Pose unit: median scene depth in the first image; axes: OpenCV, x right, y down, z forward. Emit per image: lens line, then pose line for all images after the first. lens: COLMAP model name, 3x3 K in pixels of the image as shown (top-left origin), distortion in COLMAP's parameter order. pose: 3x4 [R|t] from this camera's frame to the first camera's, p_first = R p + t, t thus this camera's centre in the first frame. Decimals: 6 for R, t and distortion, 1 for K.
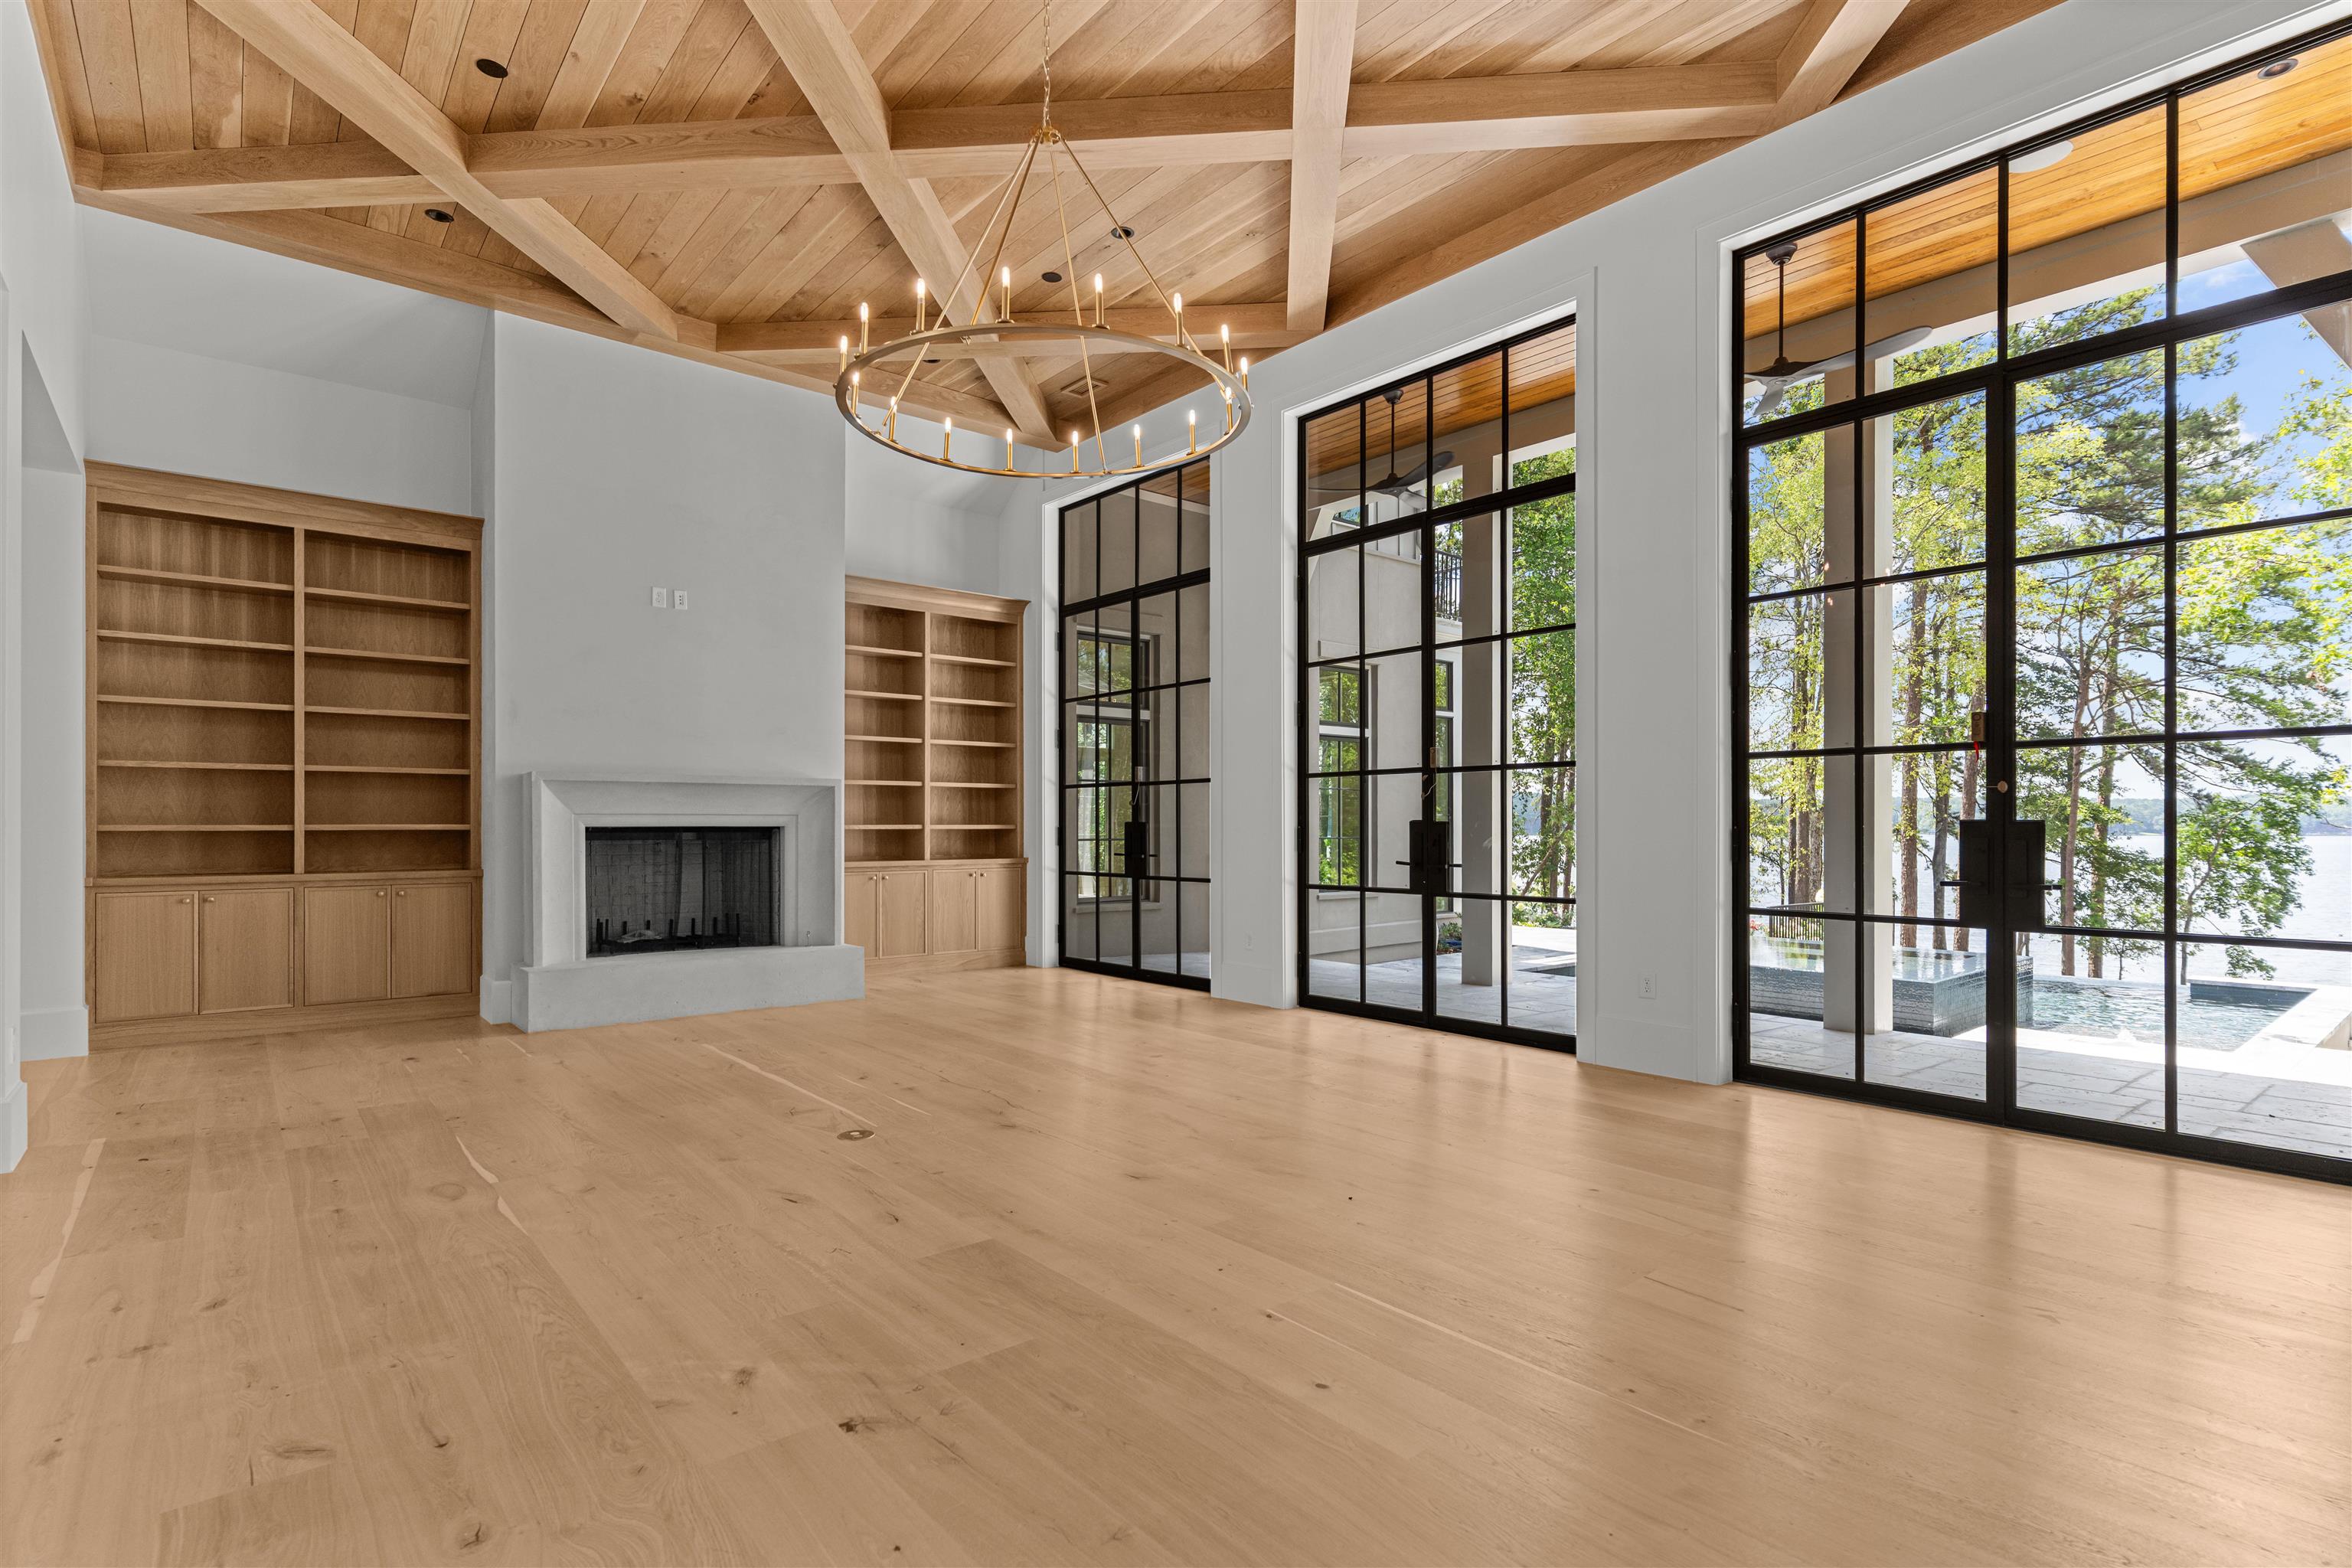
lens RADIAL K [[1127.7, 0, 1189.3], [0, 1127.7, 831.4], [0, 0, 1]] dist [-0.000301, -0.000119]
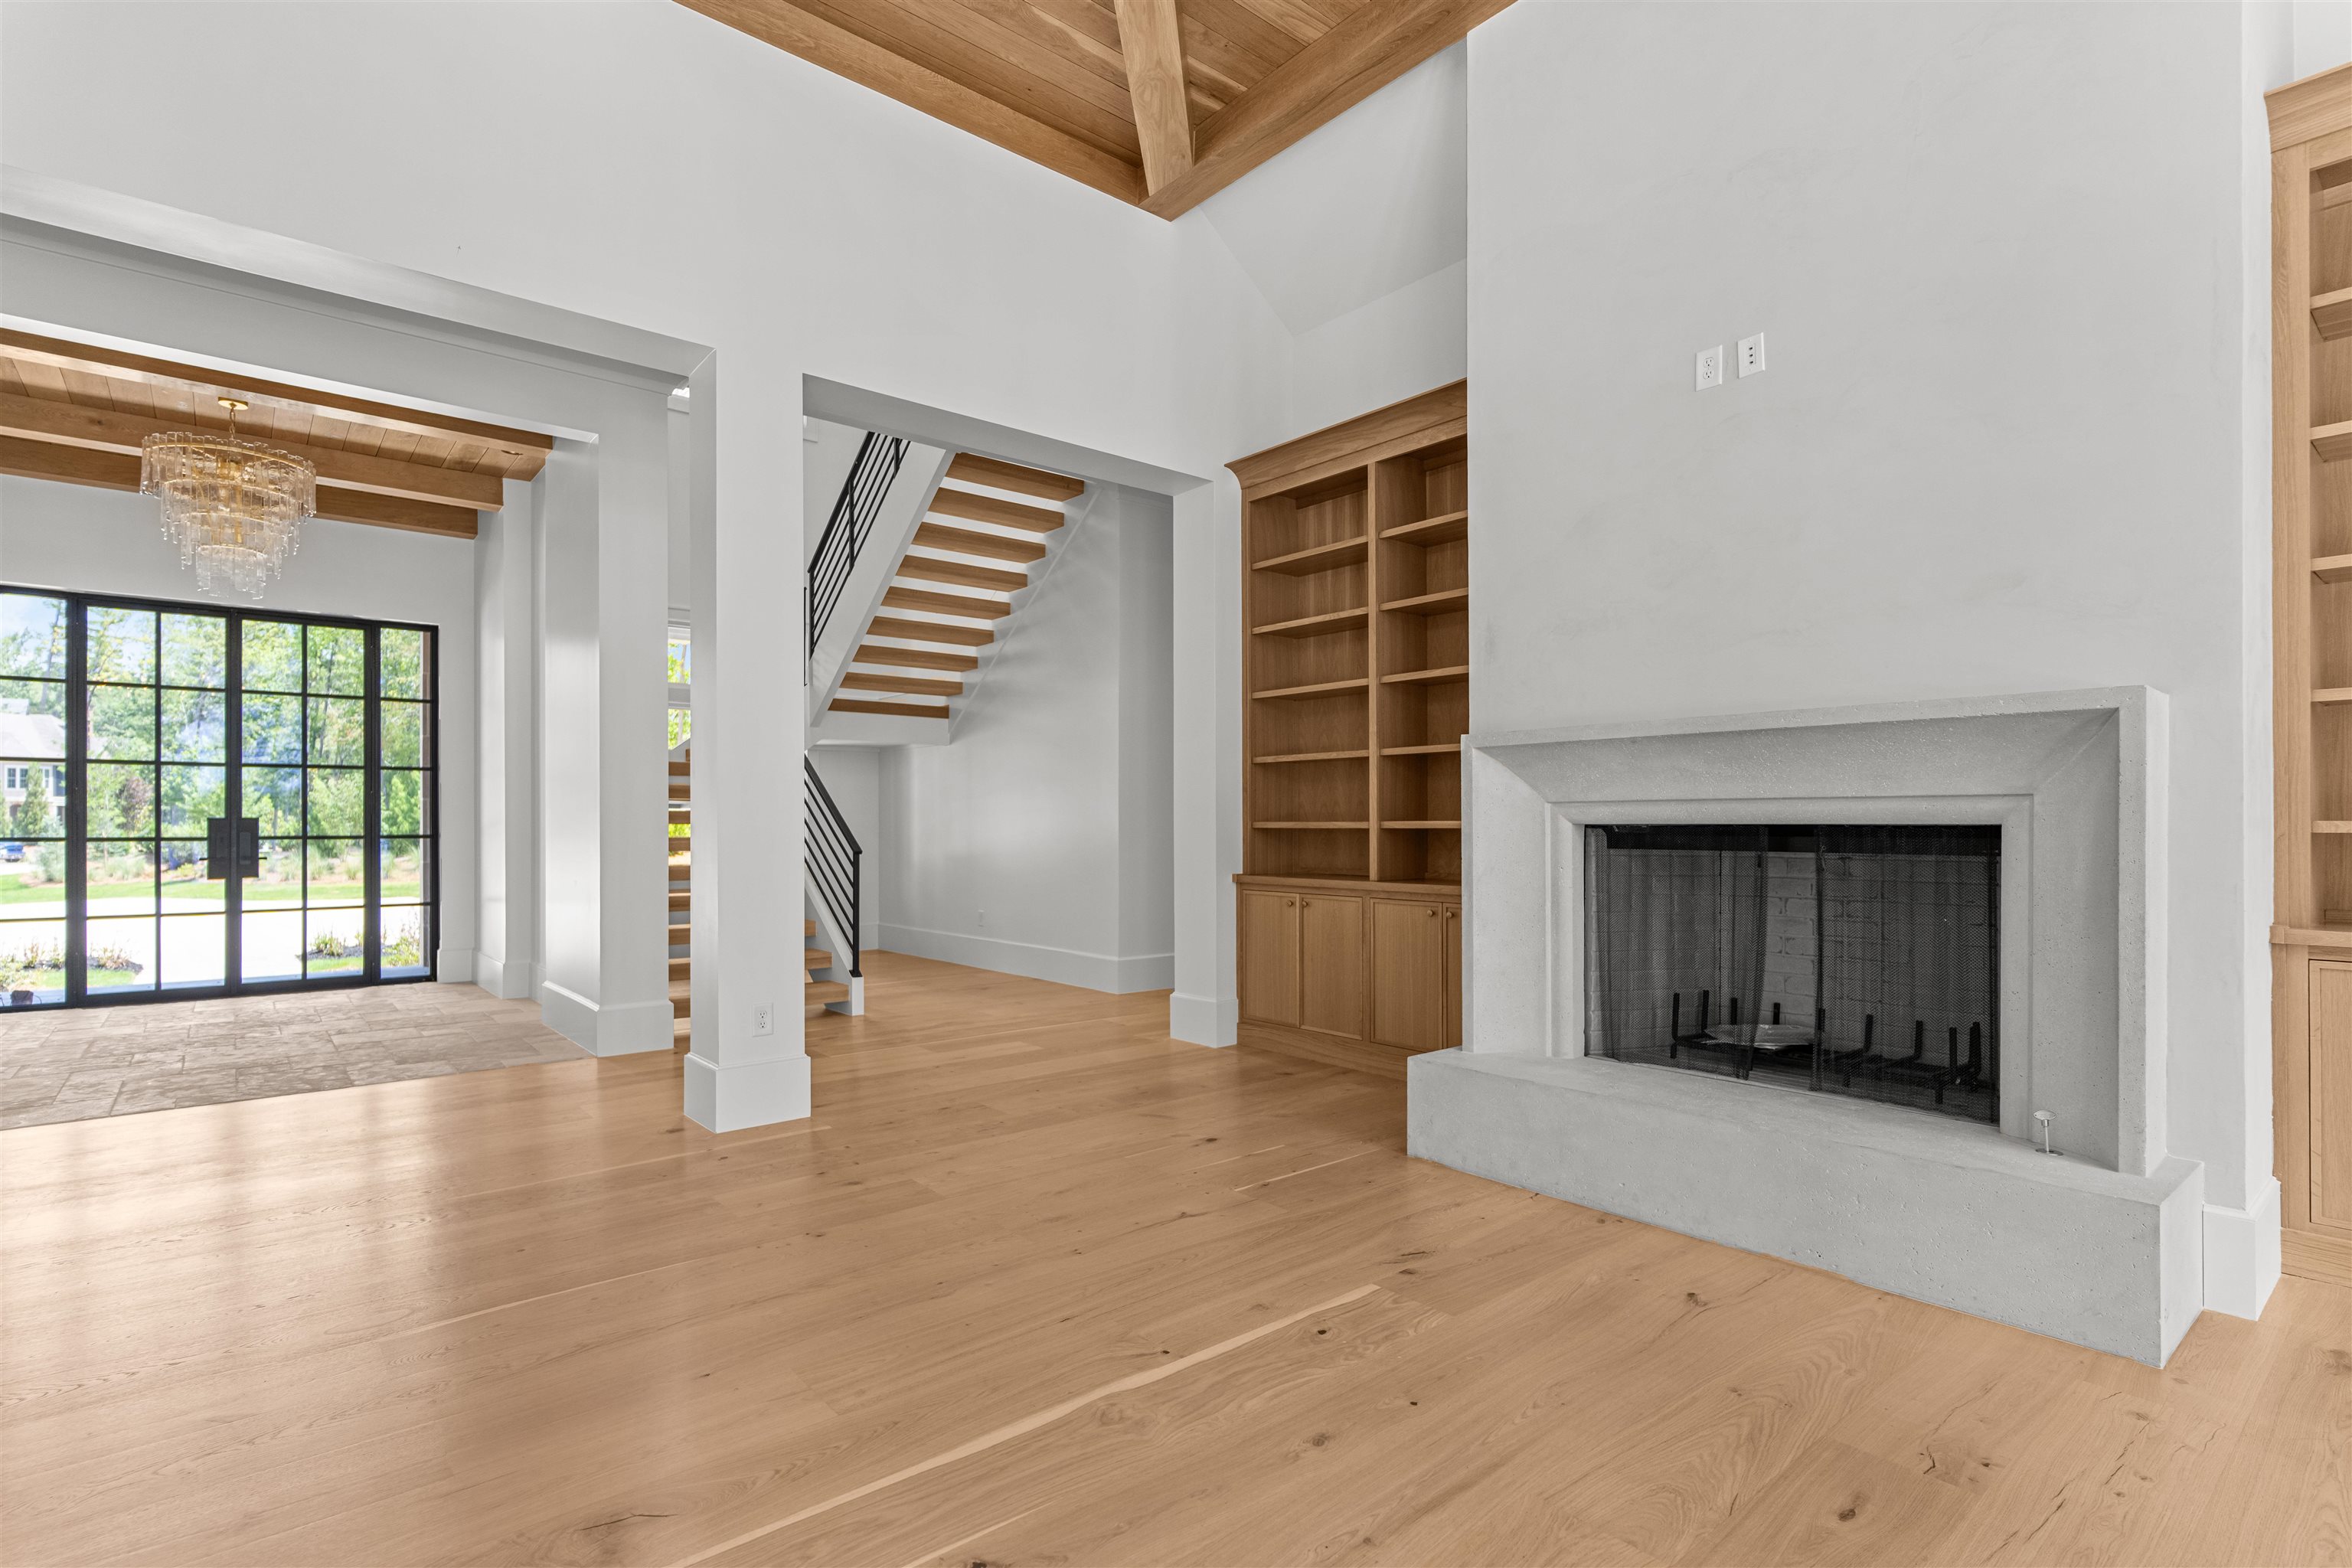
lens RADIAL K [[1127.7, 0, 1174.0], [0, 1127.7, 819.7], [0, 0, 1]] dist [-0.000301, -0.000119]
pose [[-0.016763, -0.001402, -0.999859, 0.032634], [-0.003761, 0.999992, -0.001339, -0.004609], [0.999852, 0.003738, -0.016768, 0.719875]]
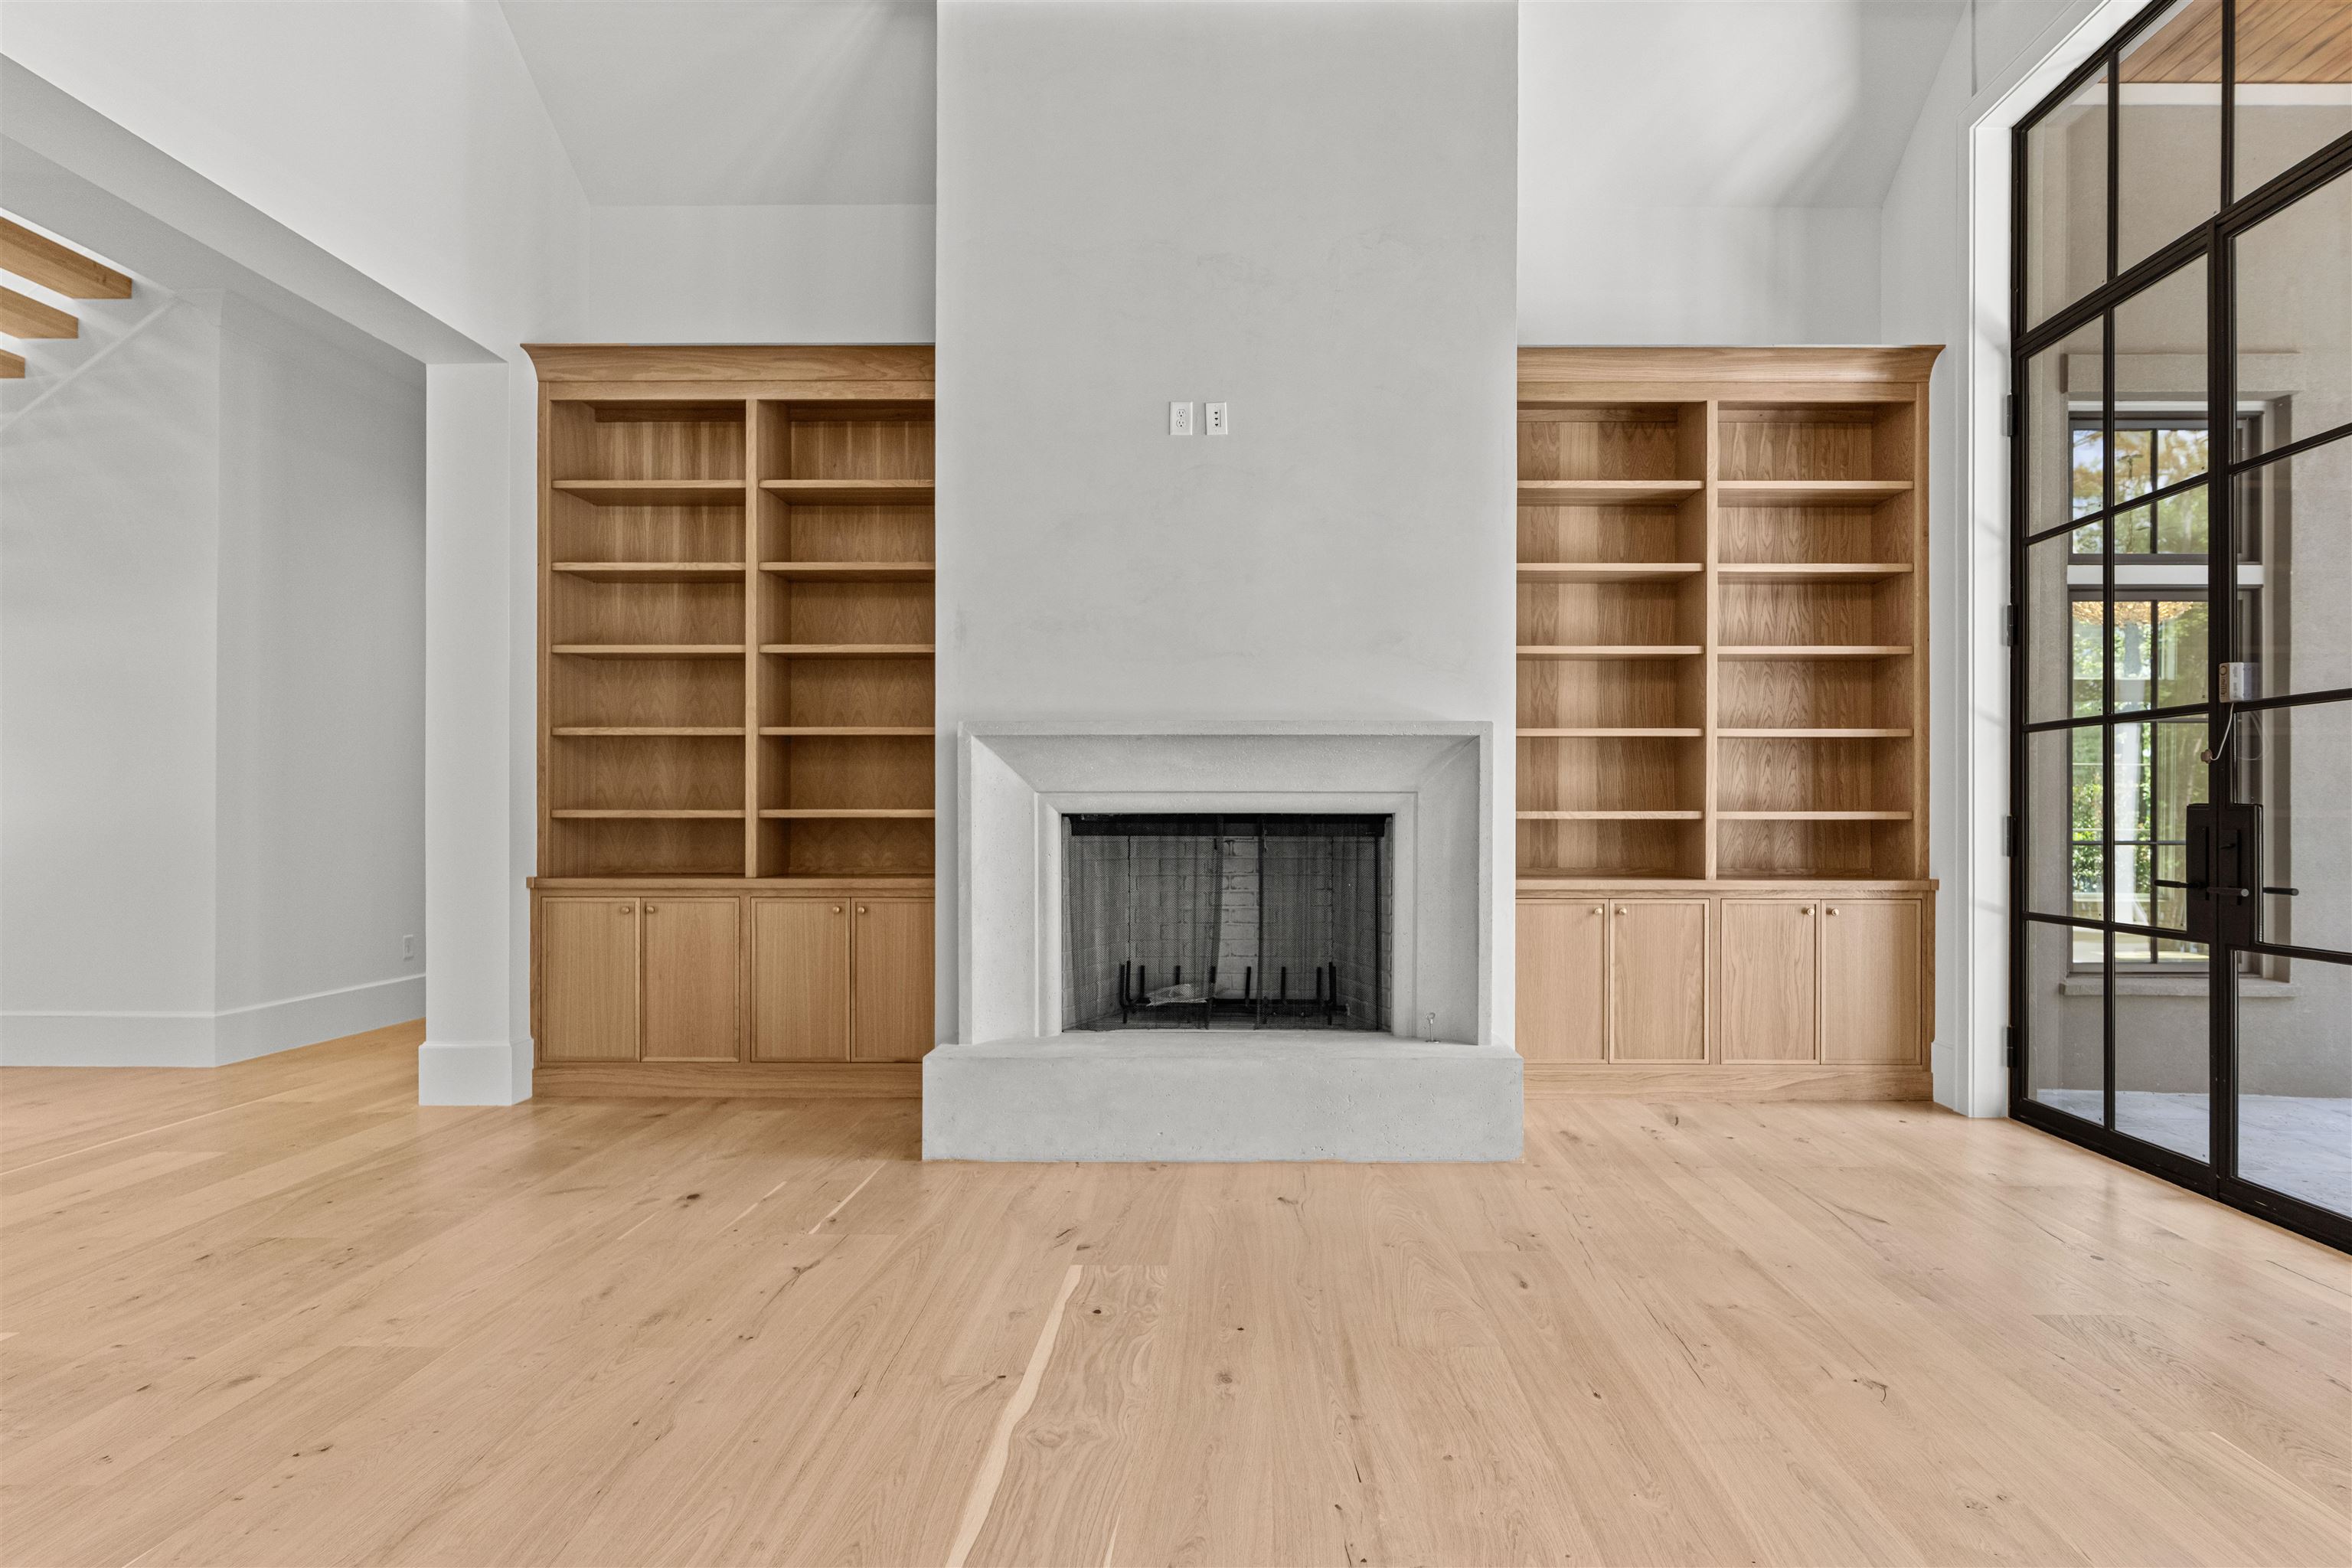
lens RADIAL K [[1241.4, 0, 1249.9], [0, 1241.4, 812.3], [0, 0, 1]] dist [-0.011151, 0.003189]
pose [[0.754460, 0.001274, -0.656345, -0.023164], [-0.004803, 0.999982, -0.003579, -0.002526], [0.656328, 0.005853, 0.754453, 0.506912]]
